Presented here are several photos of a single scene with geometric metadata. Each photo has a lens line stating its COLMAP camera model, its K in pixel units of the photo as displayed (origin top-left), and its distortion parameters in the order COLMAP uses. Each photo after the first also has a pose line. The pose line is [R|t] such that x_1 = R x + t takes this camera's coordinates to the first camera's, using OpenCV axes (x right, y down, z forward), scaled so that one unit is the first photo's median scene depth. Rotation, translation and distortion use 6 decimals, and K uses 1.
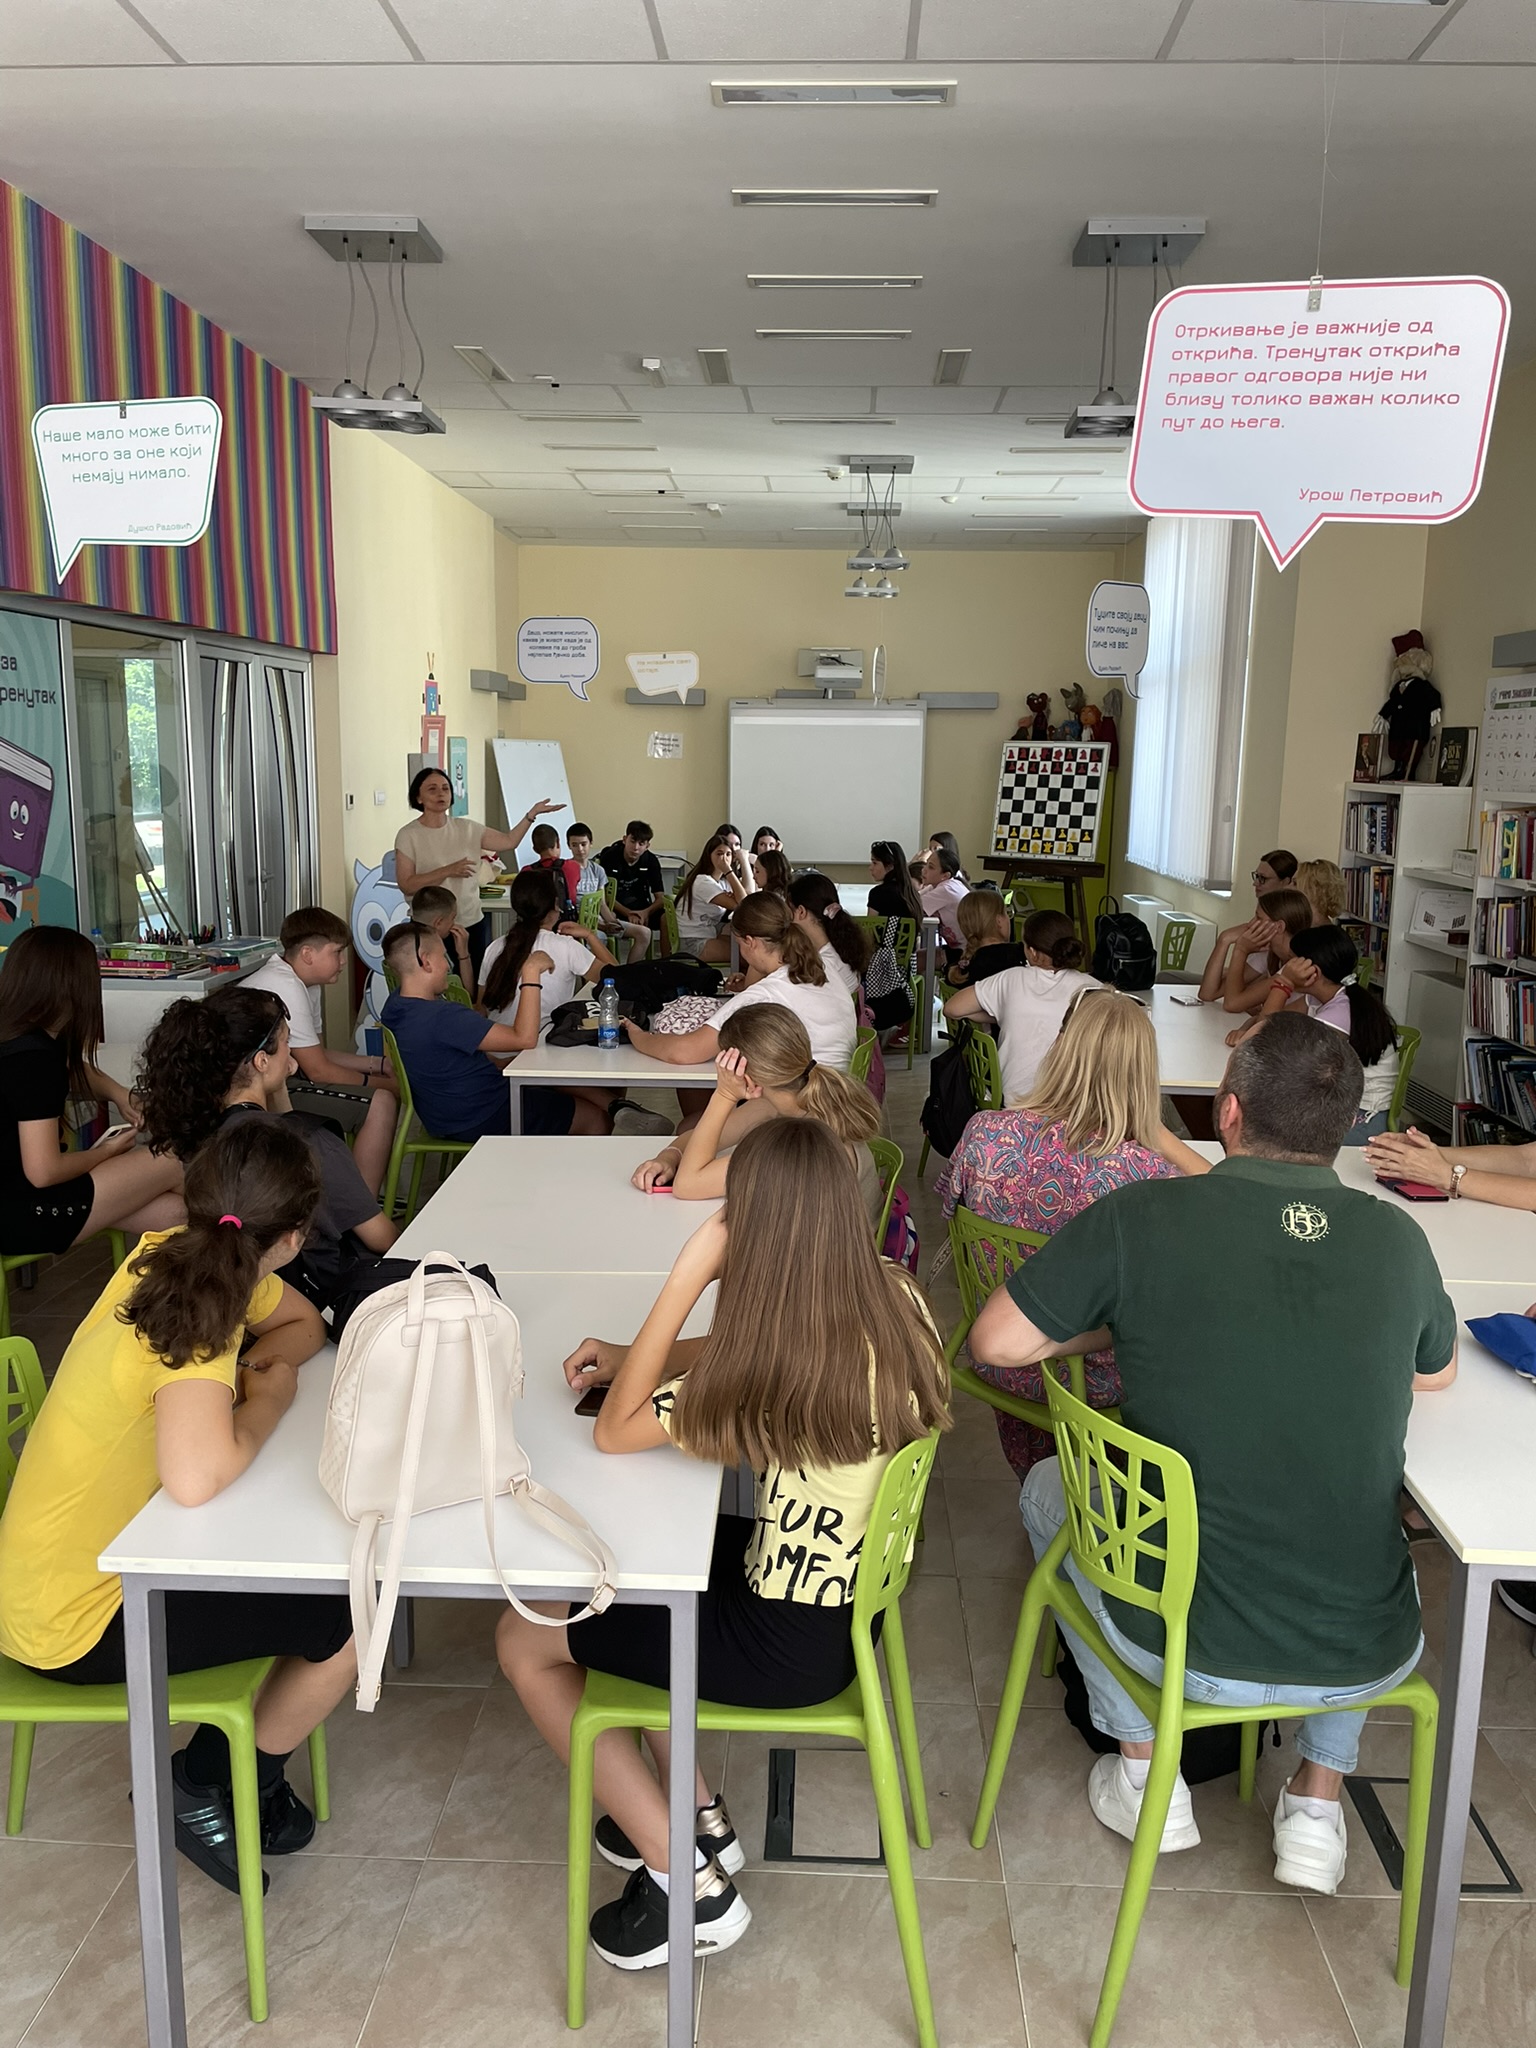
lens RADIAL K [[1531.1, 0, 770.3], [0, 1531.1, 1037.6], [0, 0, 1]] dist [0.076624, -0.117166]
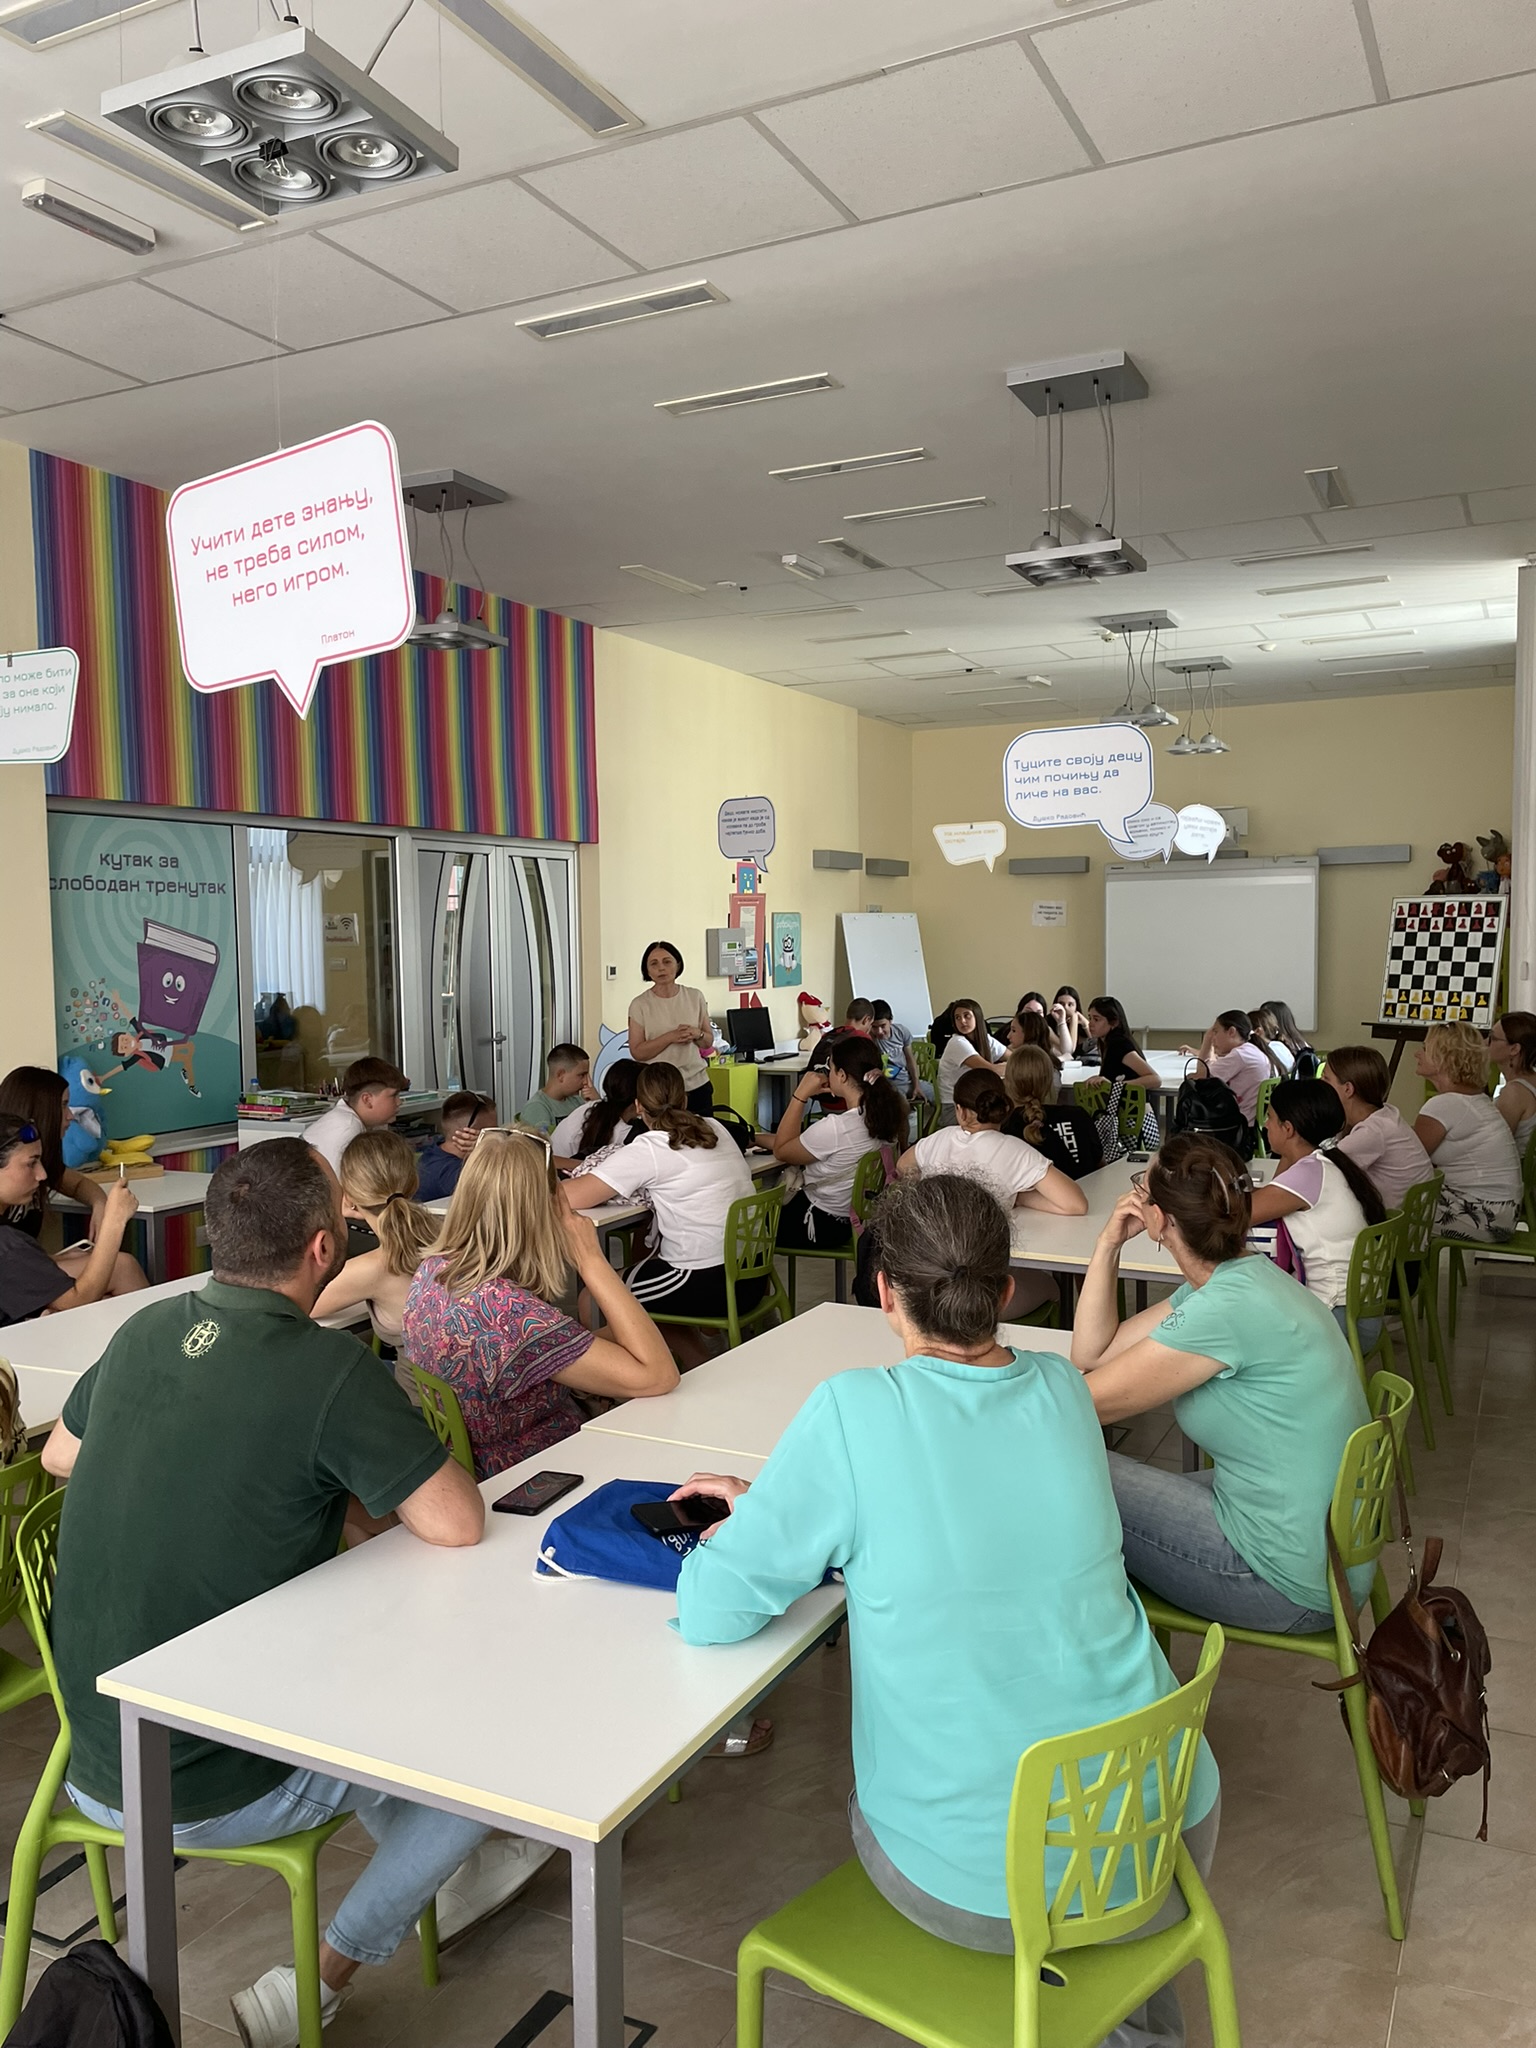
lens RADIAL K [[1531.1, 0, 770.3], [0, 1531.1, 1037.6], [0, 0, 1]] dist [0.076624, -0.117166]
pose [[0.912106, 0.002159, -0.409949, 0.197211], [-0.048699, 0.993476, -0.103119, 0.000648], [0.407052, 0.114020, 0.906260, 0.040040]]
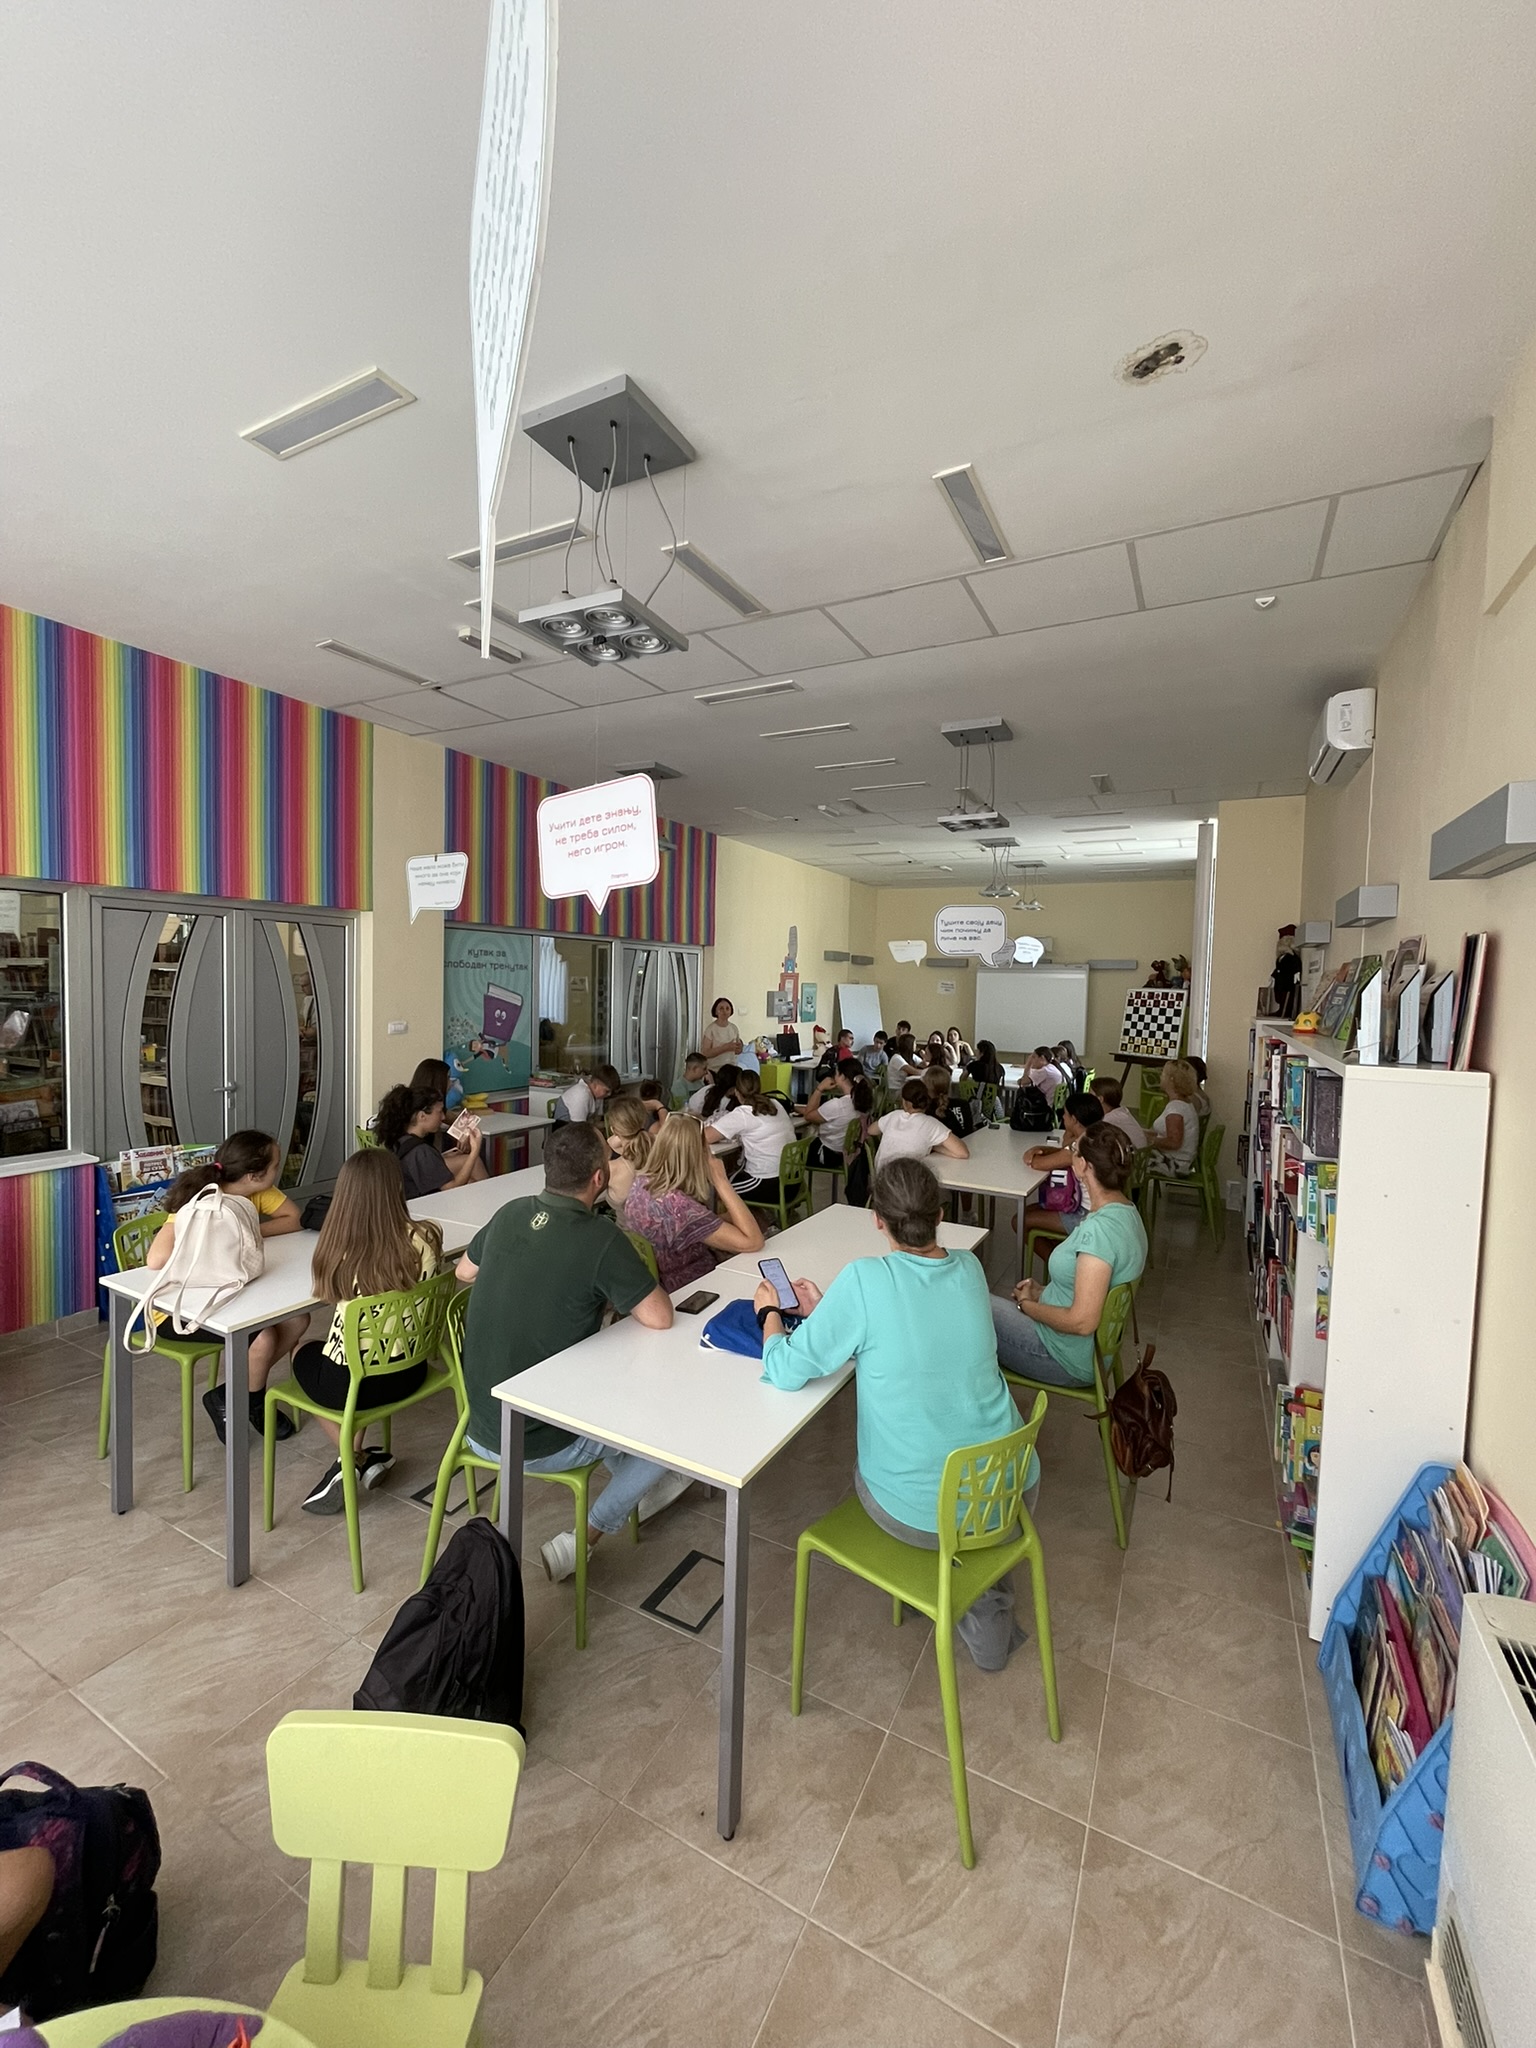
lens RADIAL K [[814.2, 0, 768.0], [0, 814.2, 1024.0], [0, 0, 1]] dist [-0.016570, -0.000042]
pose [[0.899438, 0.029987, -0.436019, 0.193602], [-0.090739, 0.988718, -0.119181, -0.008165], [0.427525, 0.146759, 0.892011, 0.024748]]
